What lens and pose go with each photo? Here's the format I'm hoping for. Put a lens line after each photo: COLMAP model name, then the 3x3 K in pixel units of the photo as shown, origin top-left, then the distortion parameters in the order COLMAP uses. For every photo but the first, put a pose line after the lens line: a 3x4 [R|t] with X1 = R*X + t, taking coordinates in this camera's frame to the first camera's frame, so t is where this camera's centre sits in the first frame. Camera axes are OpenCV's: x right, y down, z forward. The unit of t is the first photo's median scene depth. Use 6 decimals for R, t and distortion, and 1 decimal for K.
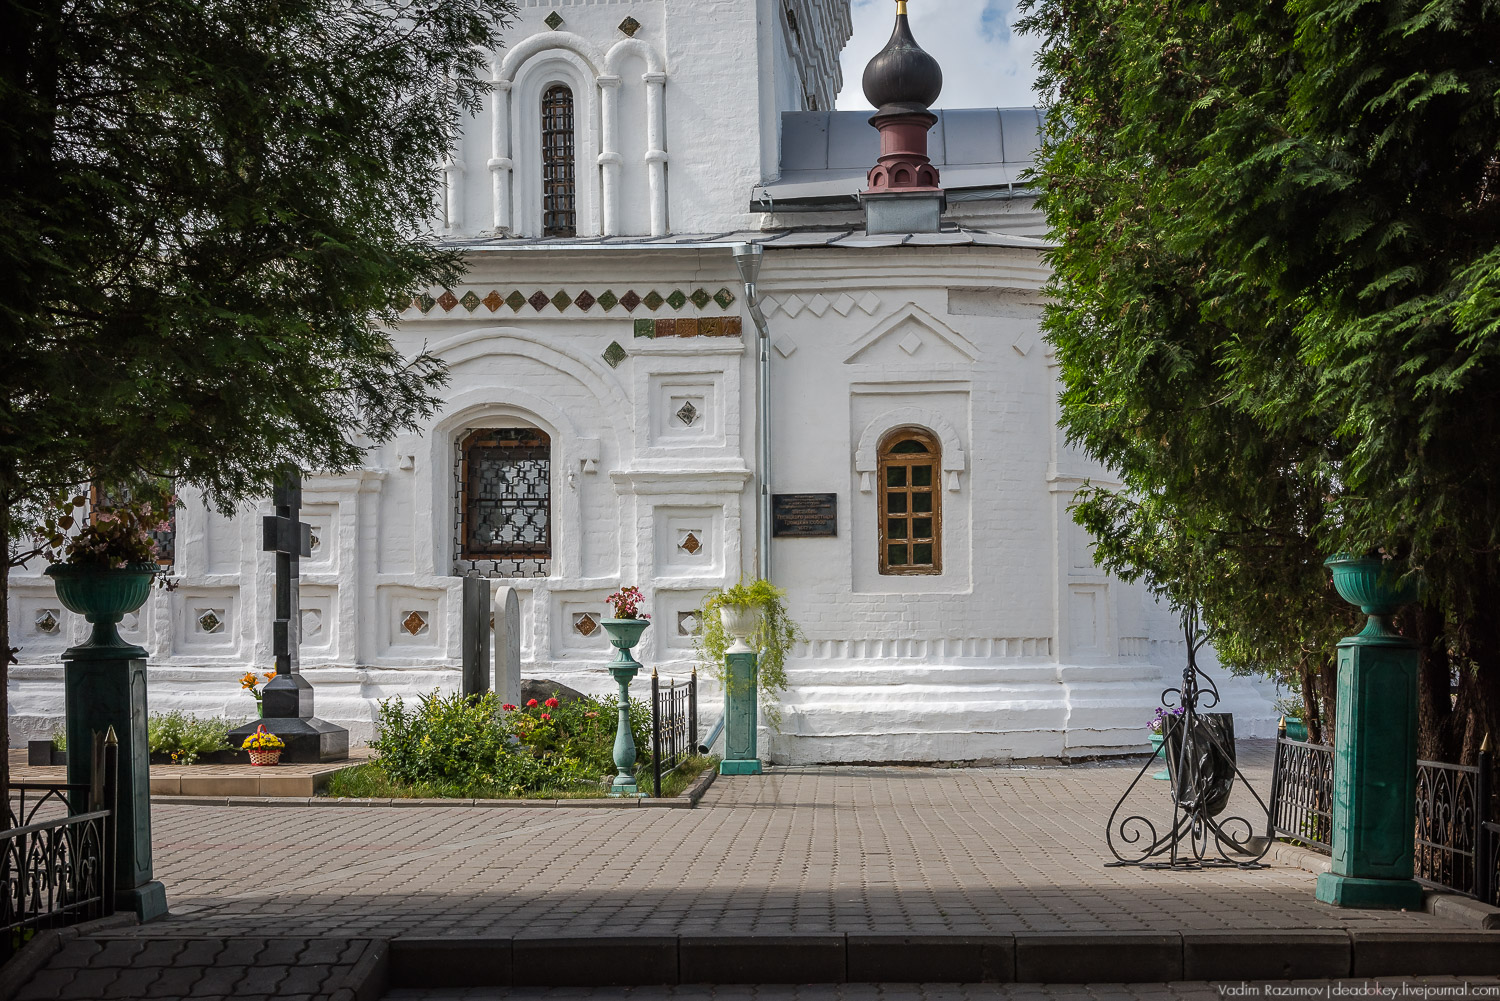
lens RADIAL K [[2167.6, 0, 750.0], [0, 2167.6, 500.5], [0, 0, 1]] dist [-0.001889, 0.000909]
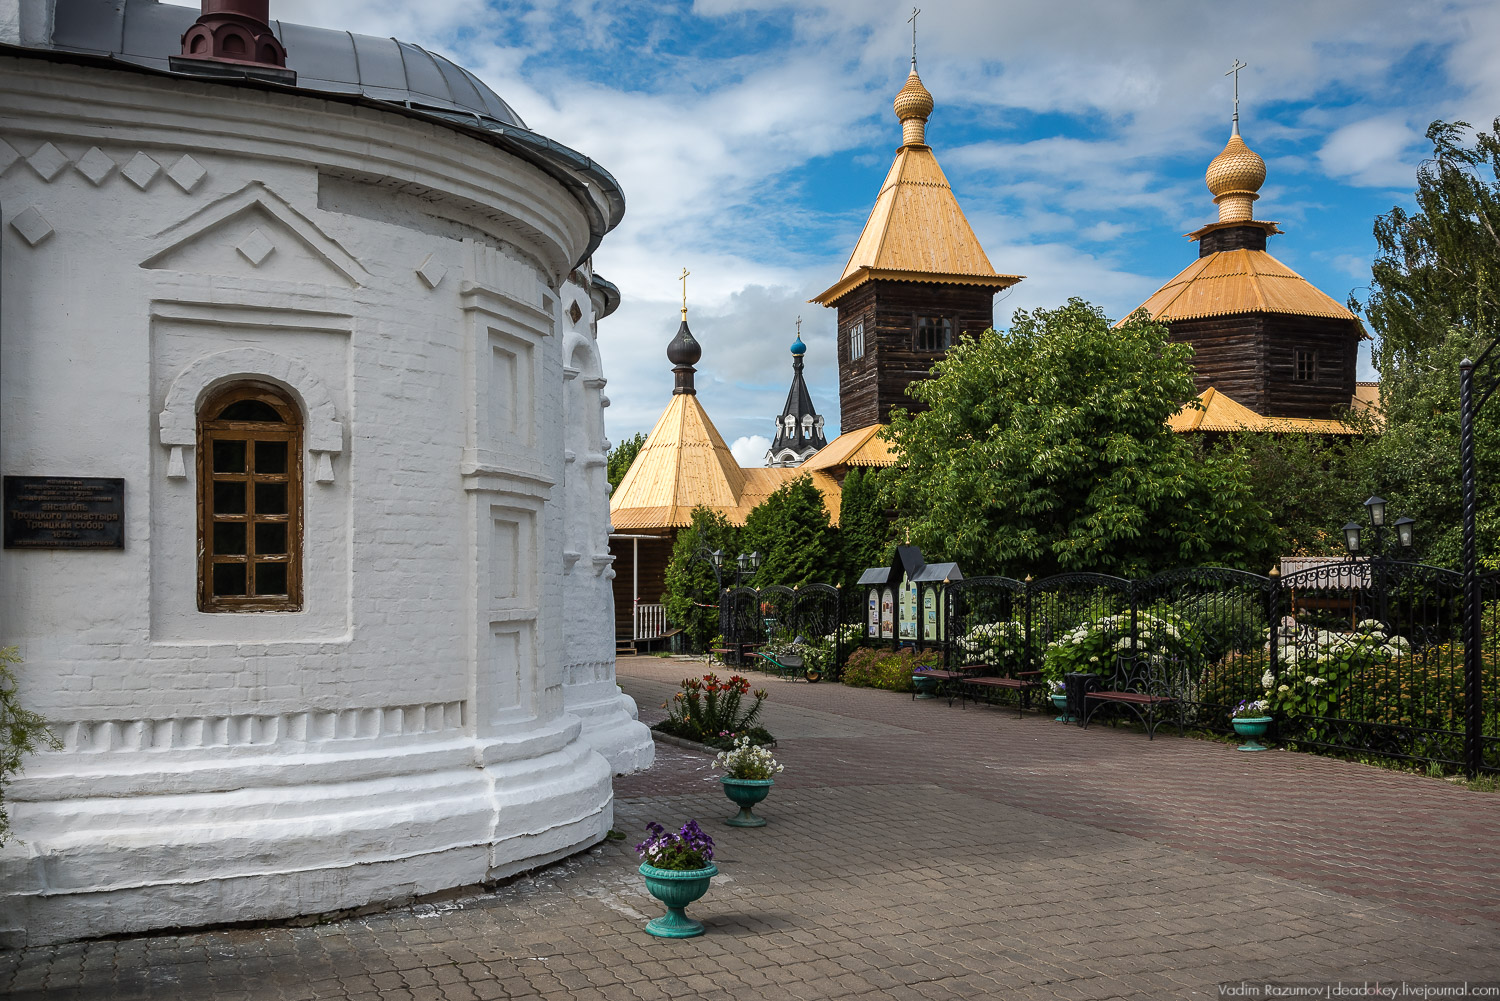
lens RADIAL K [[1300.1, 0, 751.4], [0, 1300.1, 585.2], [0, 0, 1]] dist [0.003682, 0.004959]
pose [[0.889824, 0.006376, 0.456260, 0.030124], [-0.041354, 0.996914, 0.066721, -0.005285], [-0.454426, -0.078238, 0.887342, 0.592344]]
